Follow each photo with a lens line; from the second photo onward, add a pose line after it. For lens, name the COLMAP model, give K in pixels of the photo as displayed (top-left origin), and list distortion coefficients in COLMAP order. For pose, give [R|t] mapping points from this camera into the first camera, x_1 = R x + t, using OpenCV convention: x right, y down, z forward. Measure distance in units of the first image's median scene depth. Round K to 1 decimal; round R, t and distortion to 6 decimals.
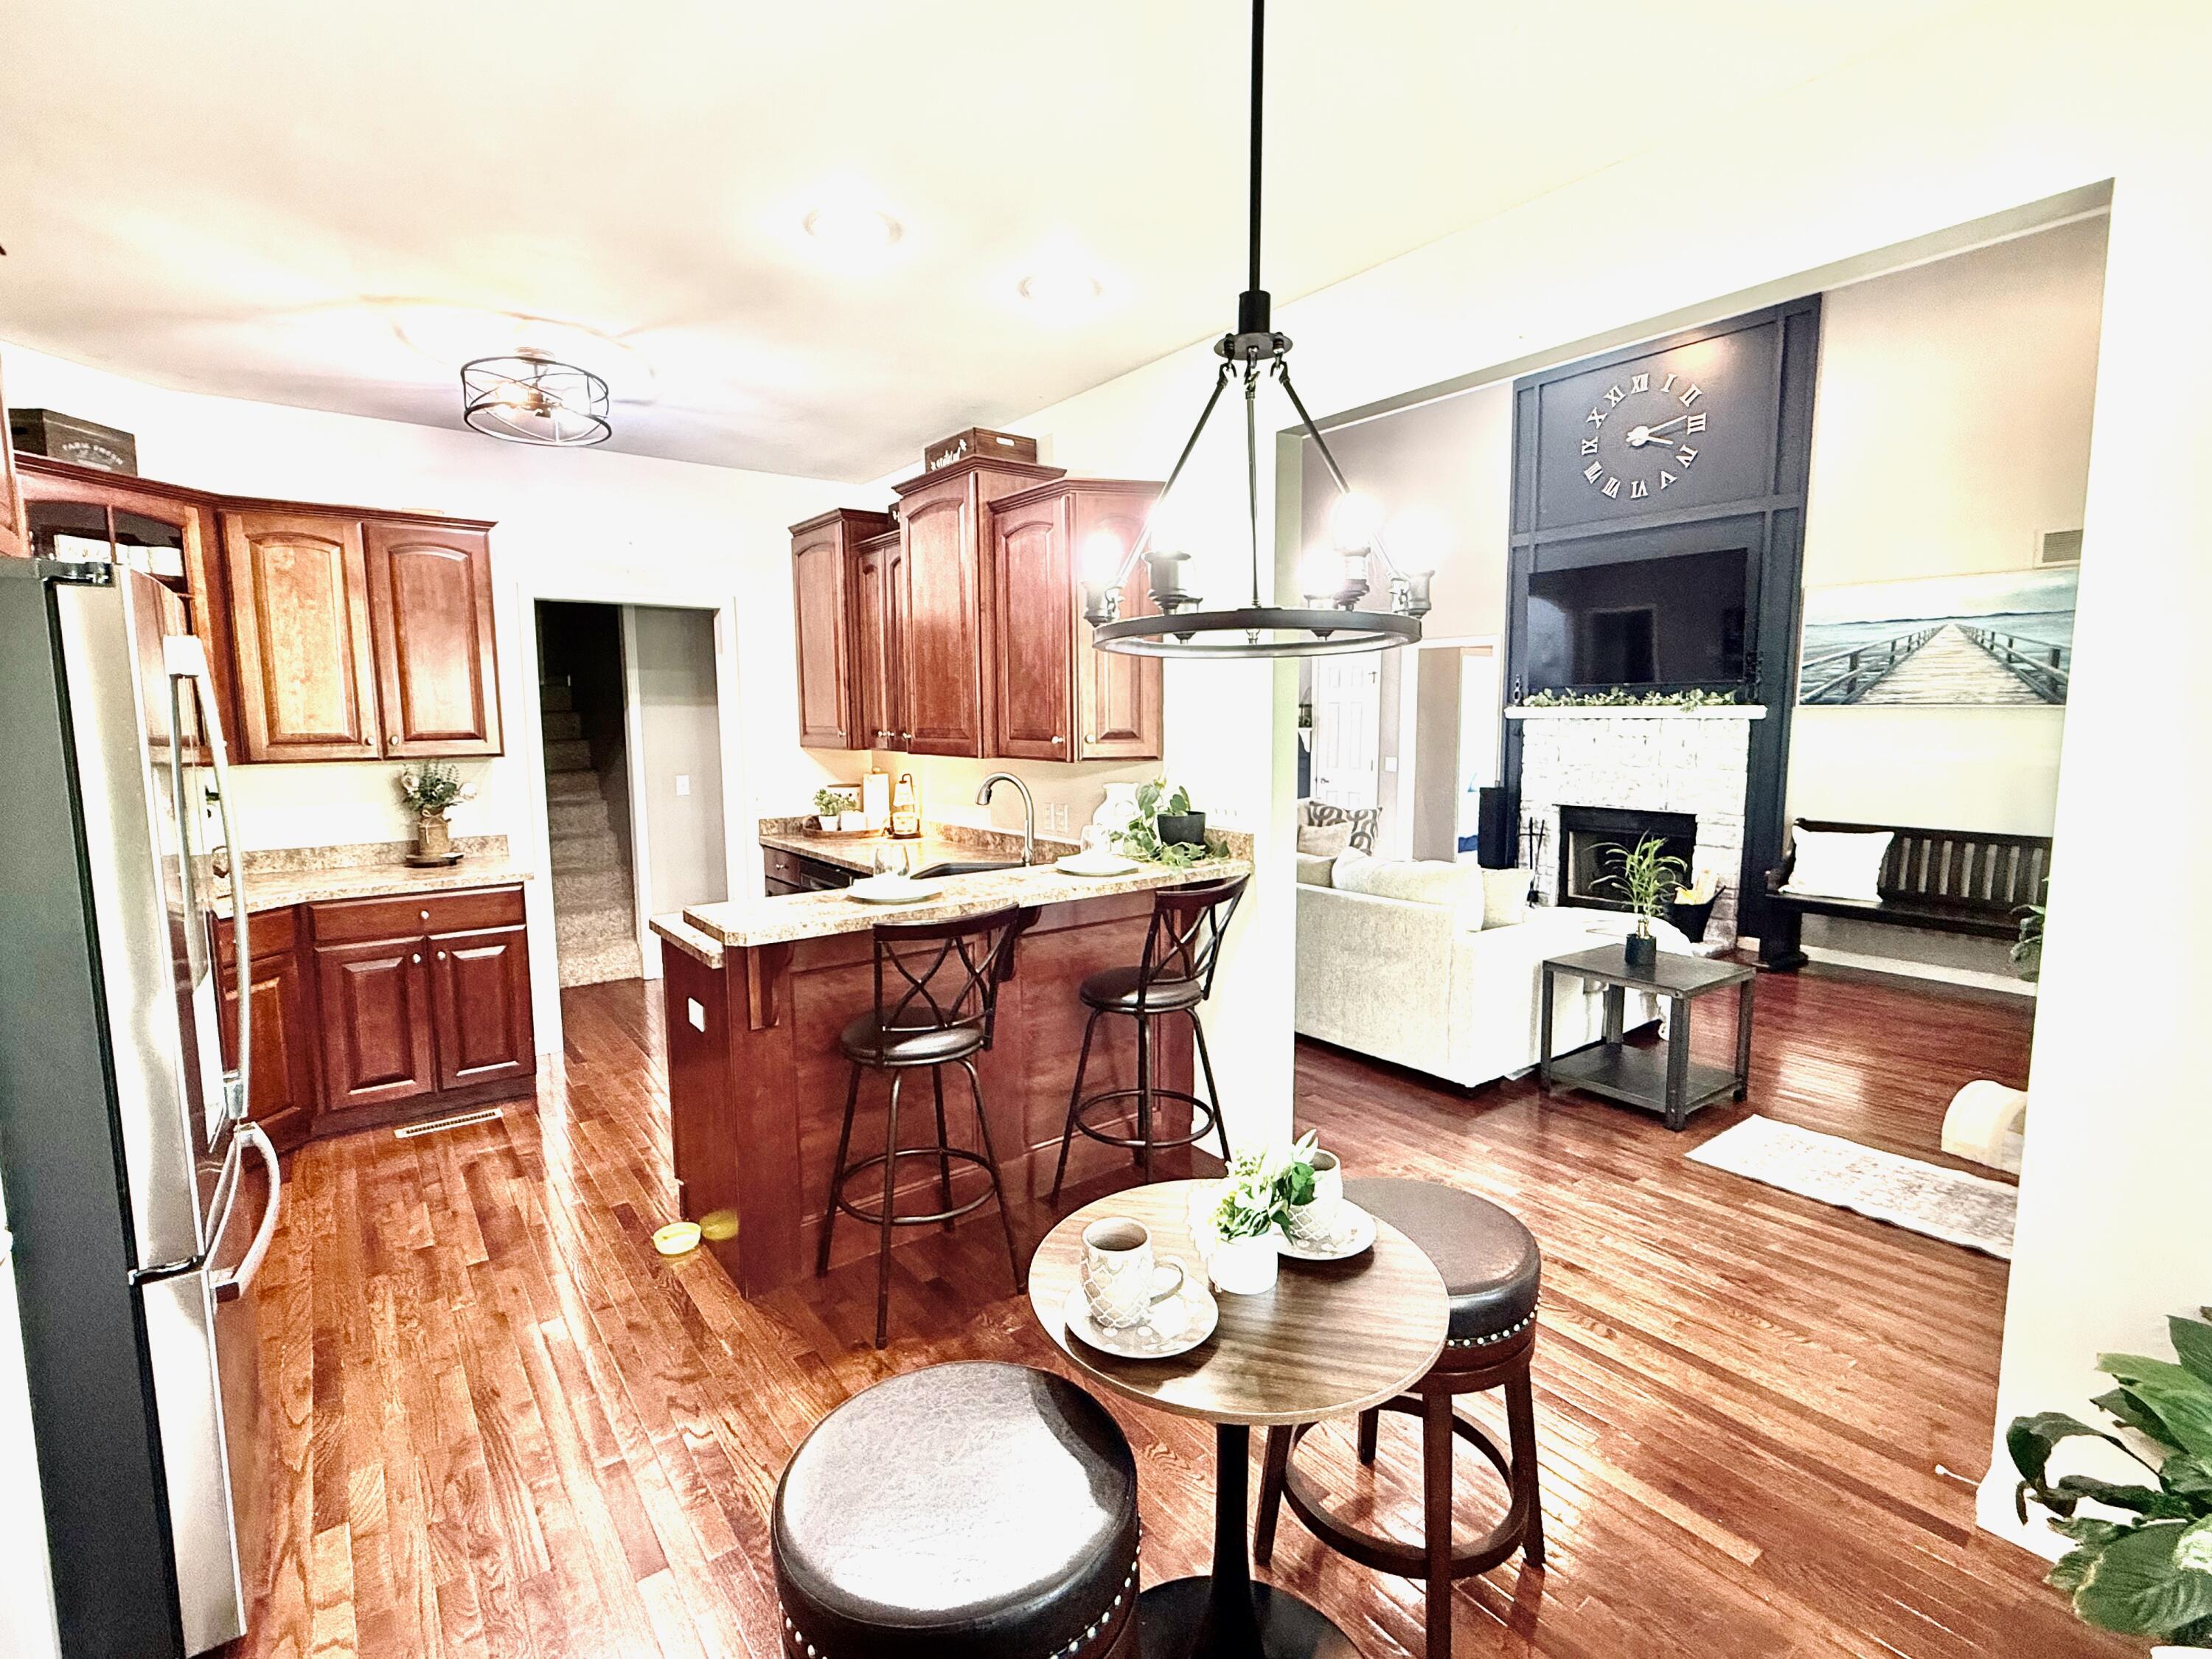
lens RADIAL K [[1028.8, 0, 1099.5], [0, 1028.8, 824.5], [0, 0, 1]] dist [0.002088, -0.000230]
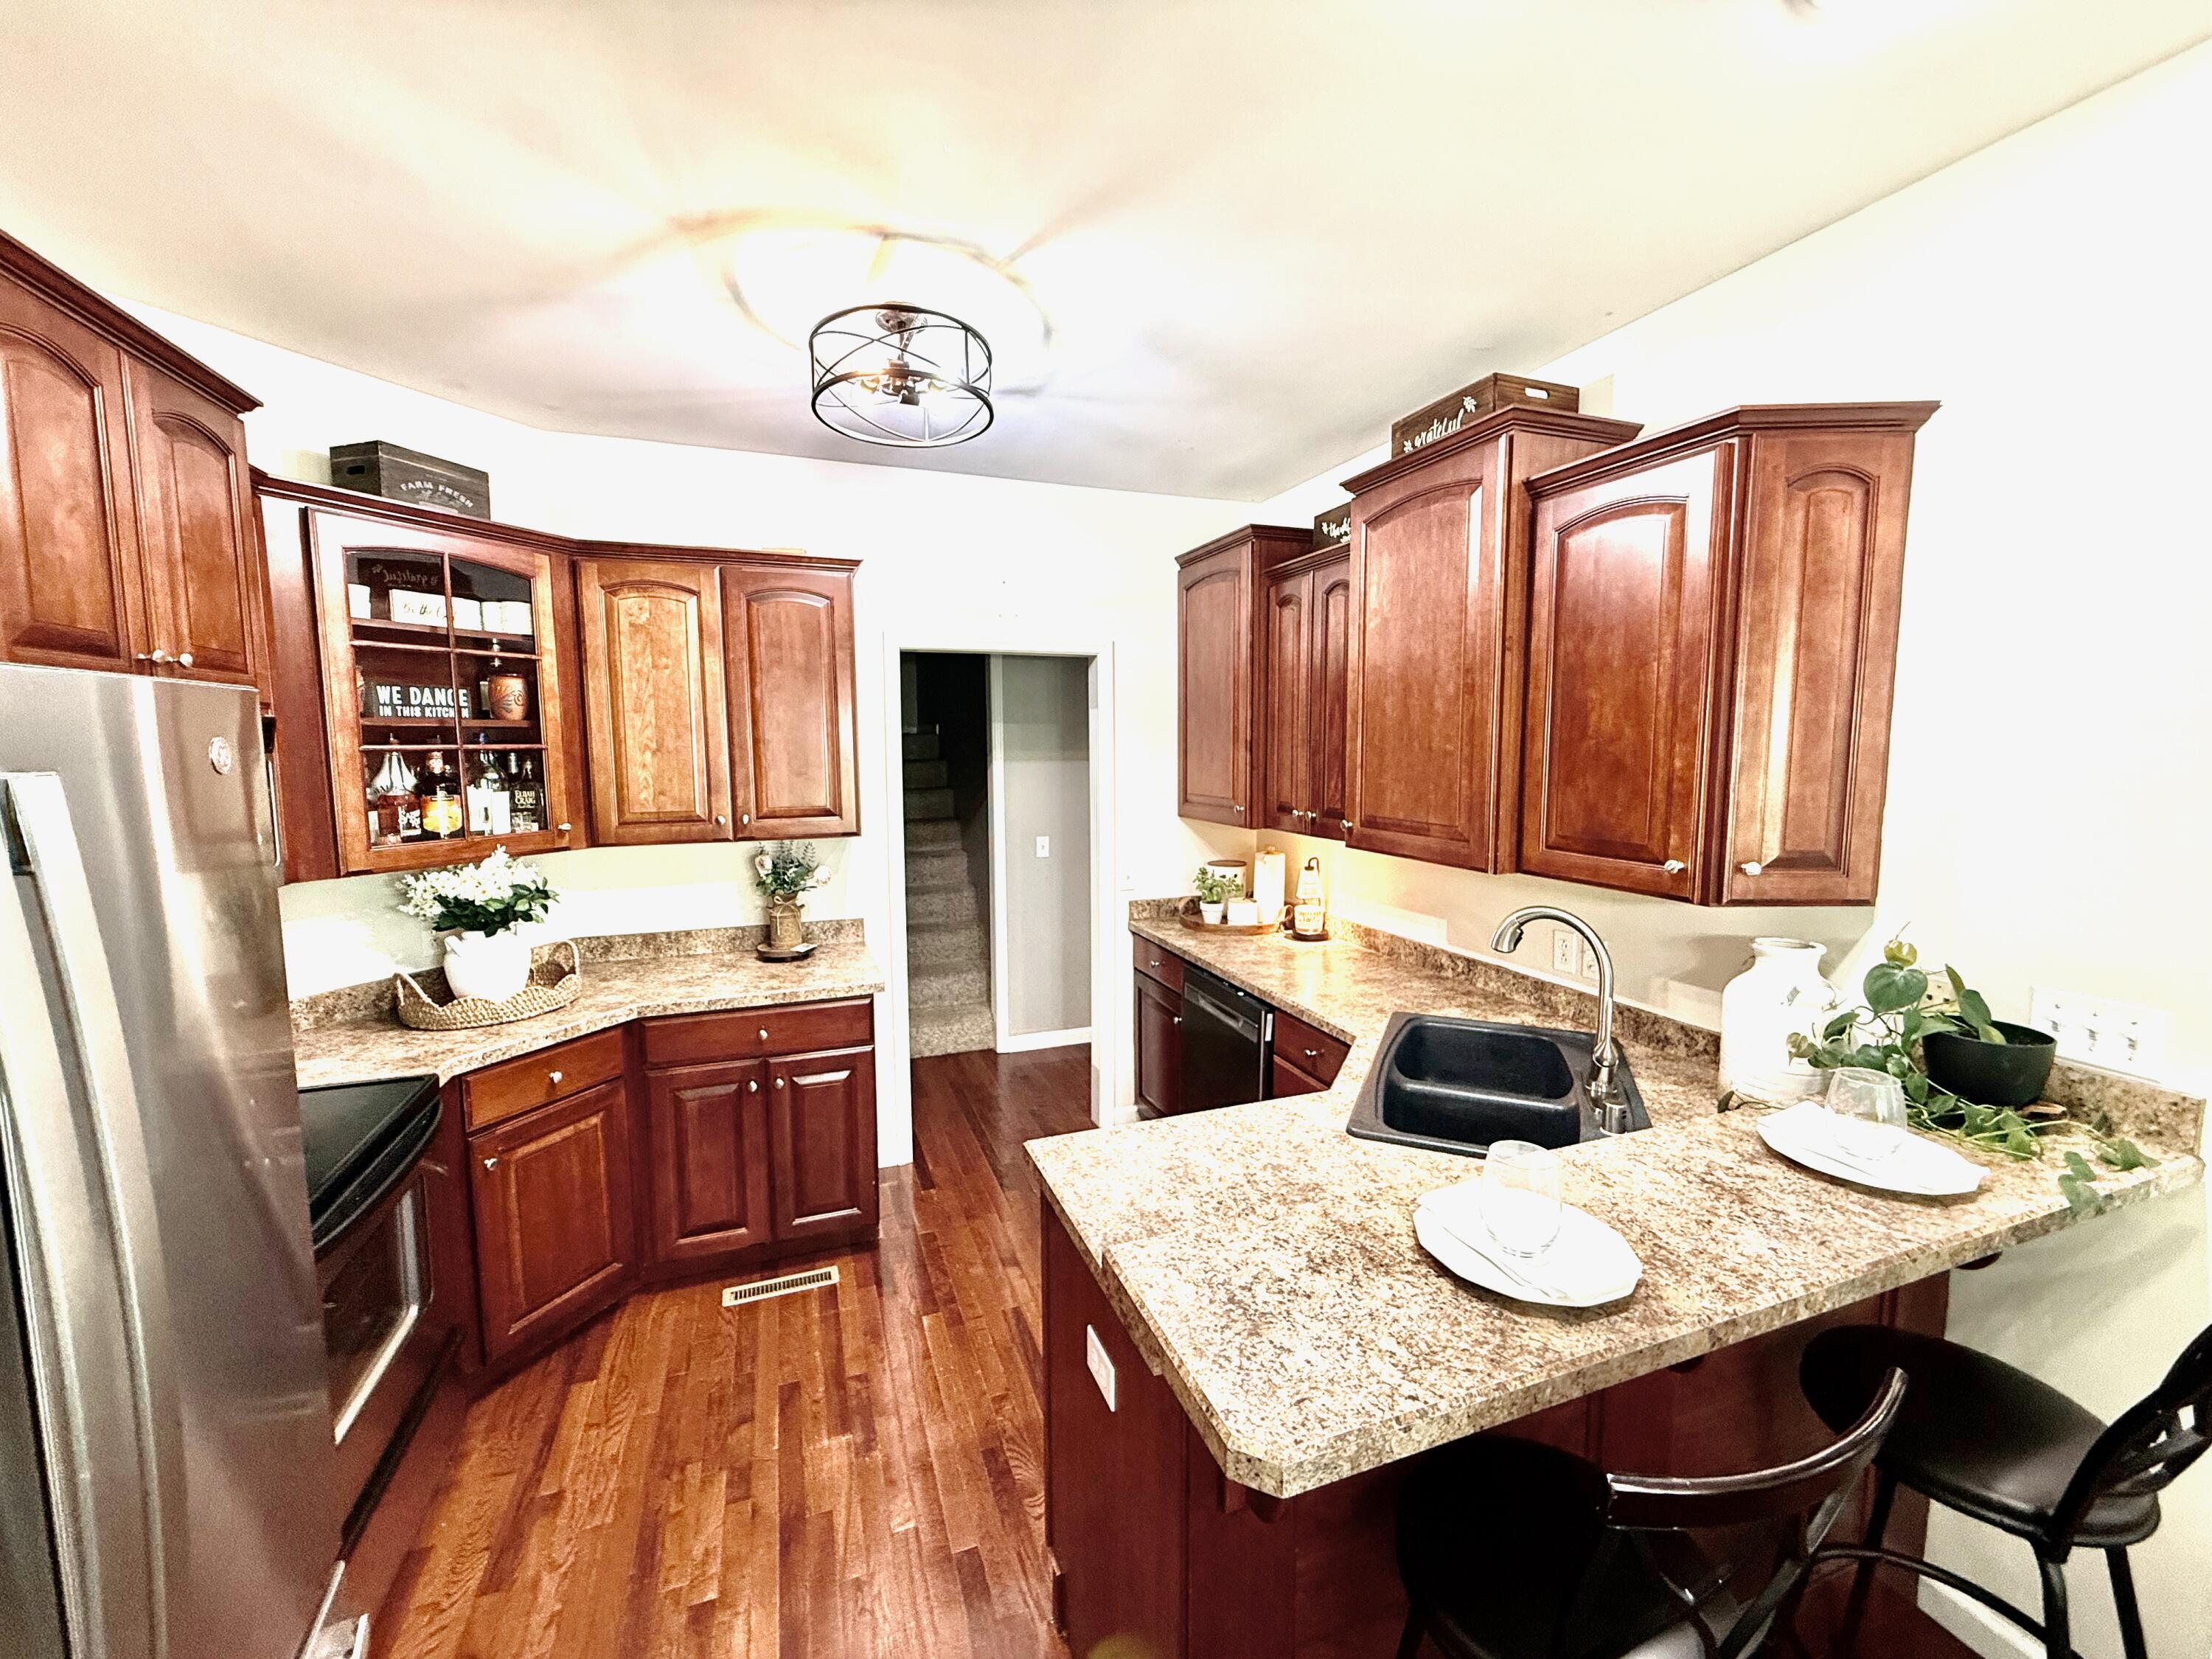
lens RADIAL K [[883.6, 0, 1099.2], [0, 883.6, 823.8], [0, 0, 1]] dist [-0.000913, -0.000085]
pose [[0.956021, 0.030229, -0.291736, -0.186709], [-0.034115, 0.999384, -0.008241, -0.080965], [0.291307, 0.017831, 0.956464, 0.379240]]
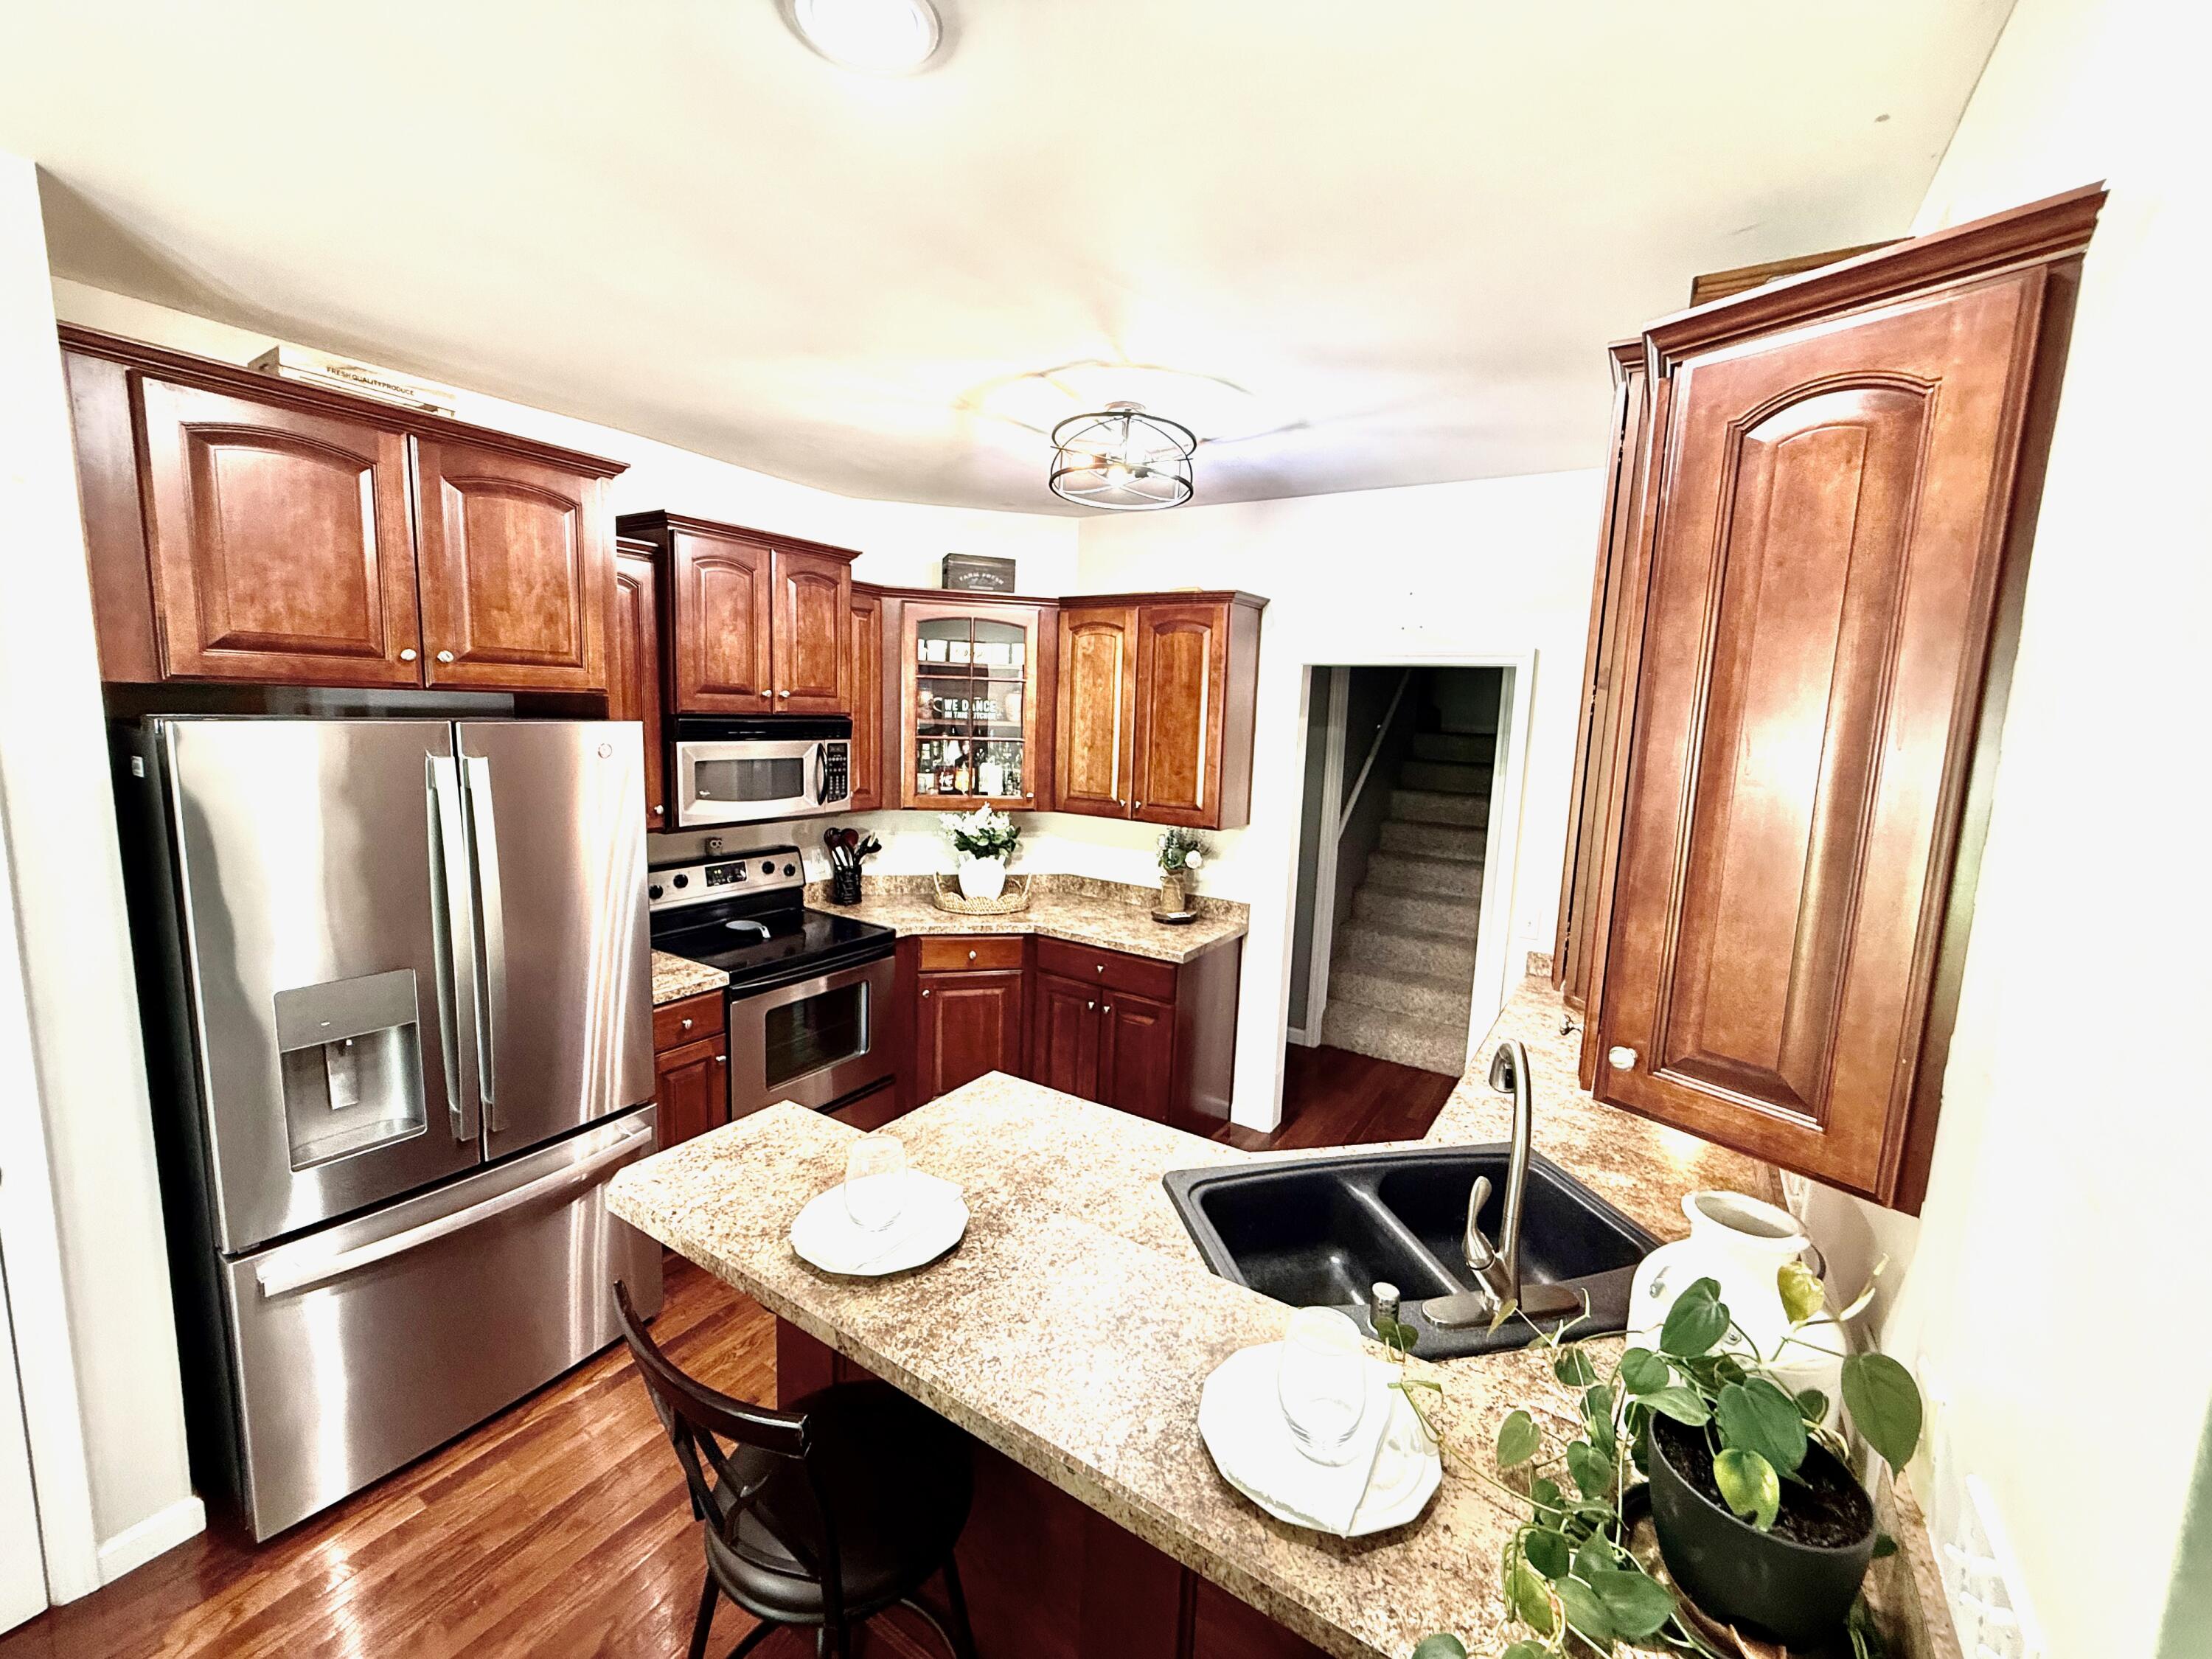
lens RADIAL K [[883.6, 0, 1099.2], [0, 883.6, 823.8], [0, 0, 1]] dist [-0.000913, -0.000085]
pose [[0.338285, 0.143337, -0.930063, 0.176917], [-0.141543, 0.984838, 0.100297, -0.148542], [0.930338, 0.097715, 0.353444, 0.628439]]
